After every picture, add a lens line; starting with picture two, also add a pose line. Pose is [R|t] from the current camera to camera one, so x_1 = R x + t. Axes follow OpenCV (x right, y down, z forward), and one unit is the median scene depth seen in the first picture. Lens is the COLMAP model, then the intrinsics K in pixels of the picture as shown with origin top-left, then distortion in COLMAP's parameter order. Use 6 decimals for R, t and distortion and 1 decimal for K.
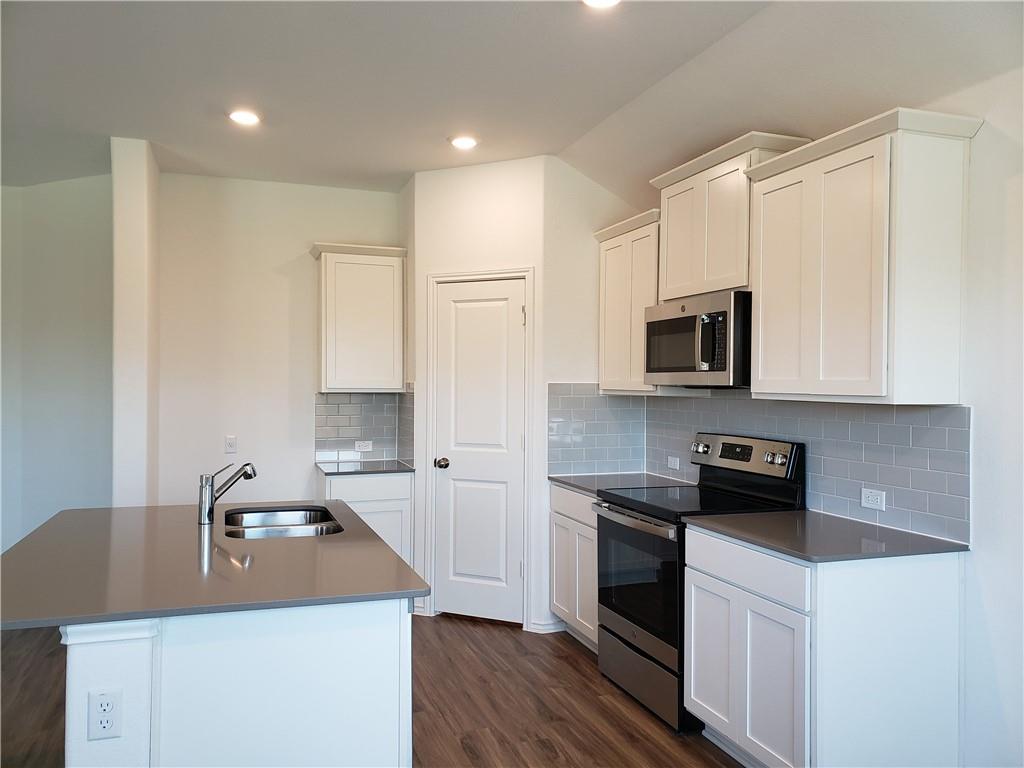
lens RADIAL K [[769.6, 0, 515.3], [0, 769.6, 393.4], [0, 0, 1]] dist [0.185771, -0.462975]
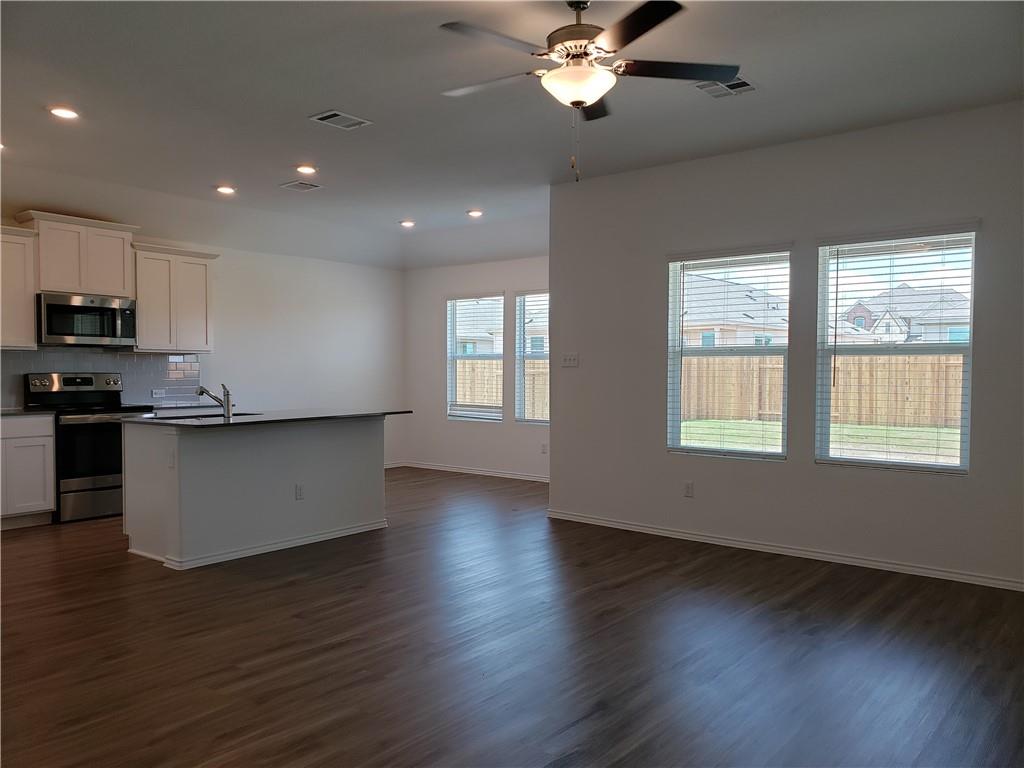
lens RADIAL K [[785.9, 0, 507.3], [0, 785.9, 381.8], [0, 0, 1]] dist [0.016029, -0.004188]
pose [[-0.518530, -0.020334, 0.854817, -1.466036], [0.004210, 0.999644, 0.026333, 0.025911], [-0.855049, 0.017253, -0.518260, 0.897385]]
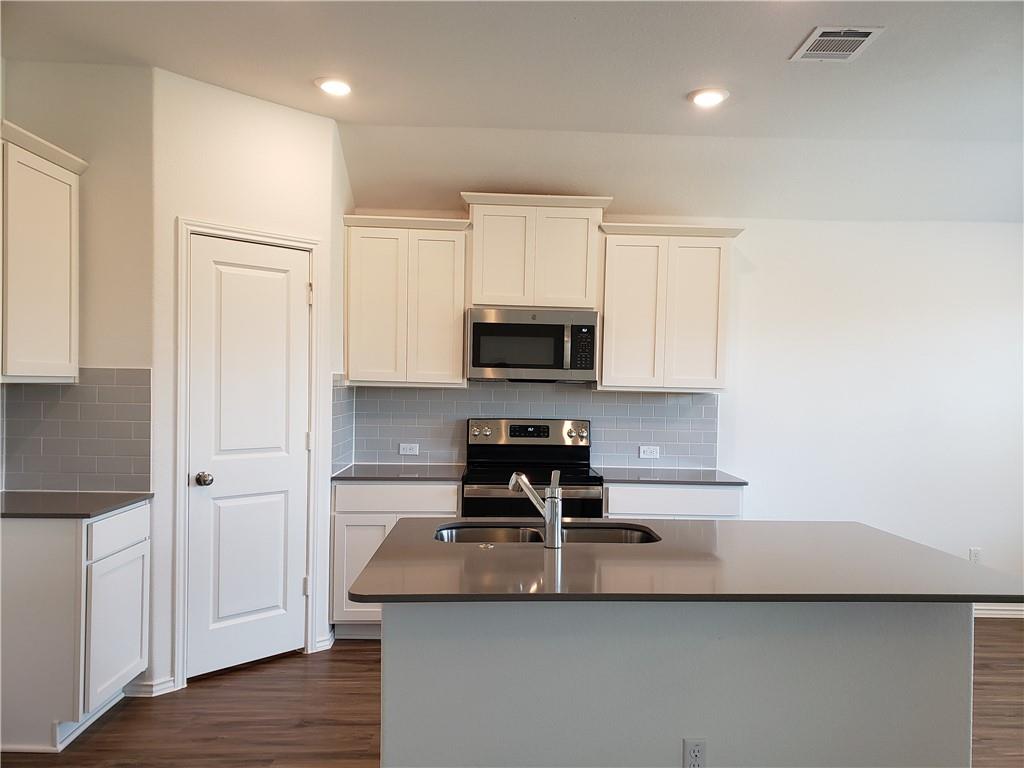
lens RADIAL K [[790.0, 0, 523.5], [0, 790.0, 405.4], [0, 0, 1]] dist [0.005993, -0.004280]
pose [[0.300616, -0.027739, 0.953342, -0.772826], [-0.005267, 0.999513, 0.030743, -0.005704], [-0.953731, -0.014263, 0.300323, 0.509881]]
